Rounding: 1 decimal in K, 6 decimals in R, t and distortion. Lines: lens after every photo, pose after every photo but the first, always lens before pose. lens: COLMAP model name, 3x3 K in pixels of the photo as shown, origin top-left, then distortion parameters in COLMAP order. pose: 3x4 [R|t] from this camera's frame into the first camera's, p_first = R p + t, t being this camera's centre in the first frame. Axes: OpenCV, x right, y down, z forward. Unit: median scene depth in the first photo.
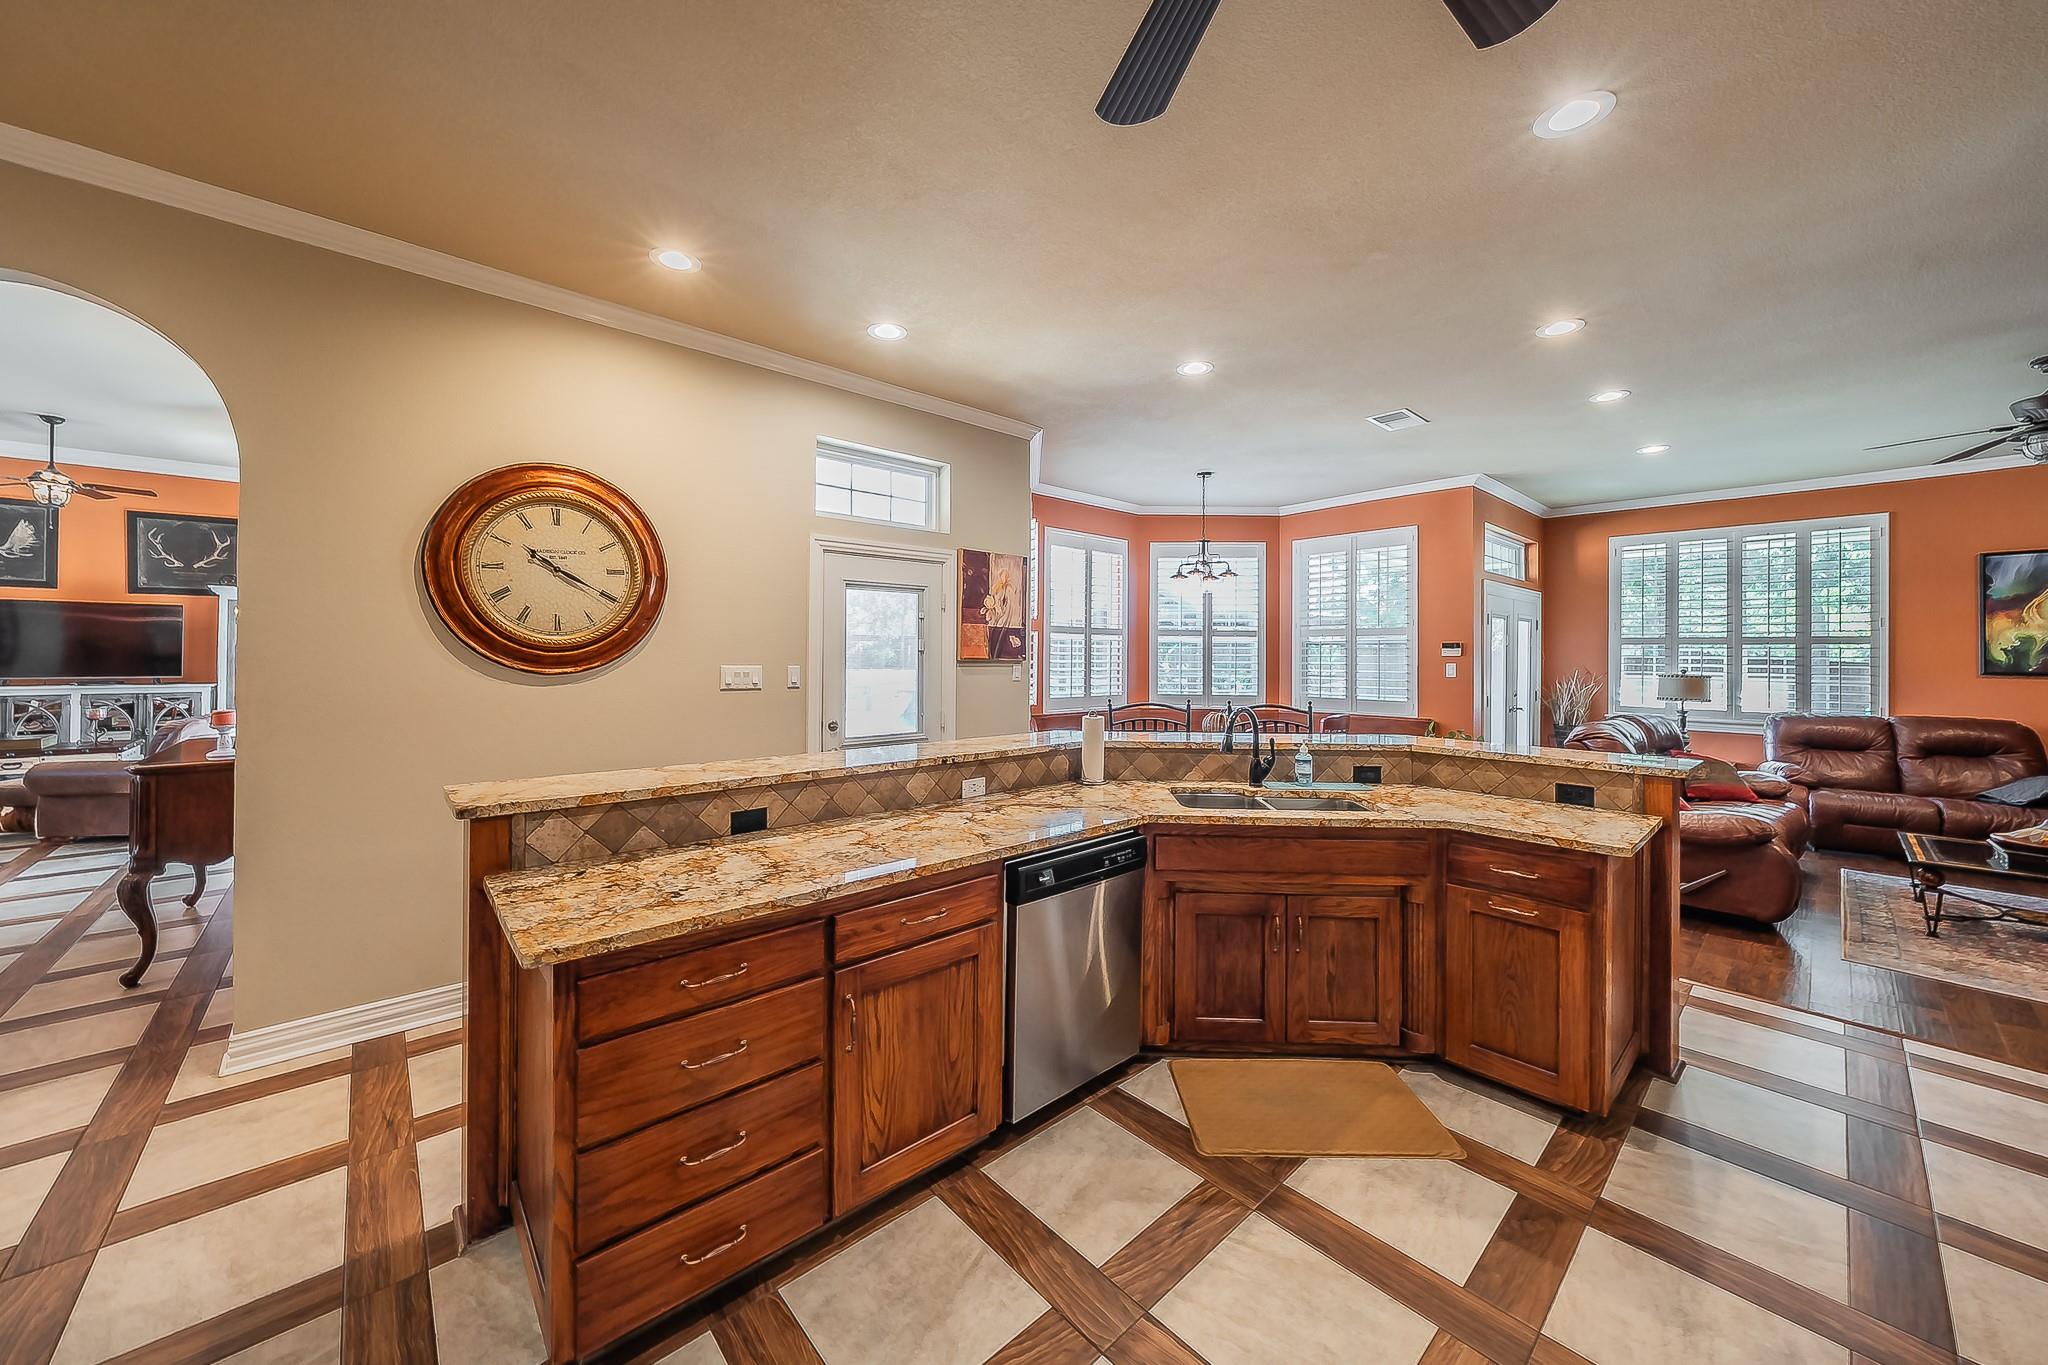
lens RADIAL K [[744.9, 0, 1021.9], [0, 744.9, 649.1], [0, 0, 1]] dist [-0.003001, 0.000902]
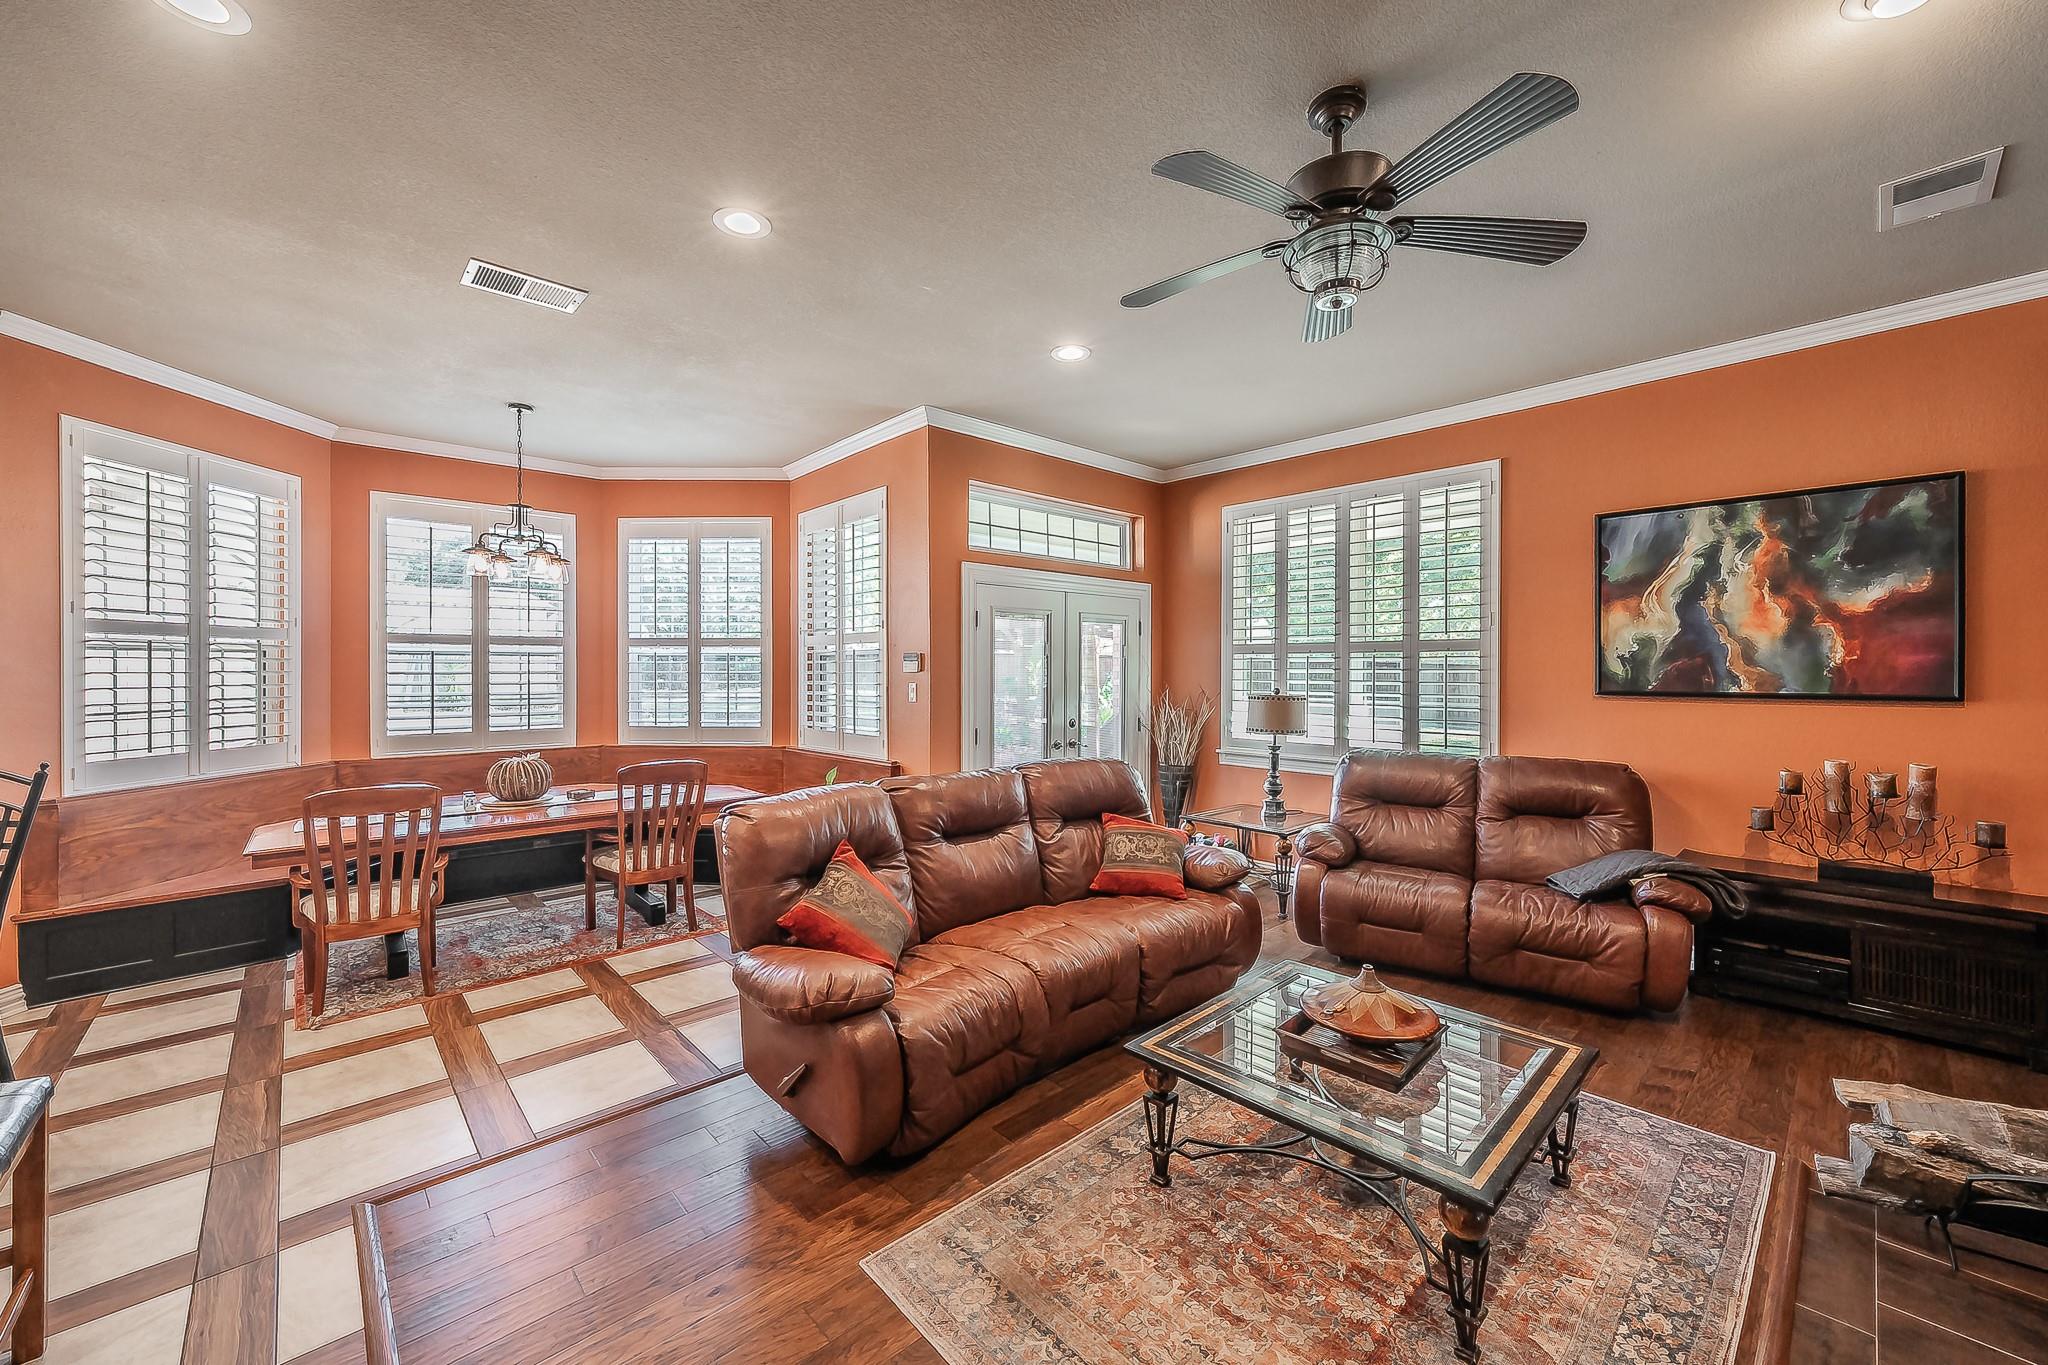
lens RADIAL K [[802.7, 0, 1044.2], [0, 802.7, 668.9], [0, 0, 1]] dist [0.002509, 0.000015]
pose [[0.999638, -0.008444, 0.025537, 0.791350], [0.008256, 0.999938, 0.007481, 0.001518], [-0.025599, -0.007268, 0.999646, 0.289592]]
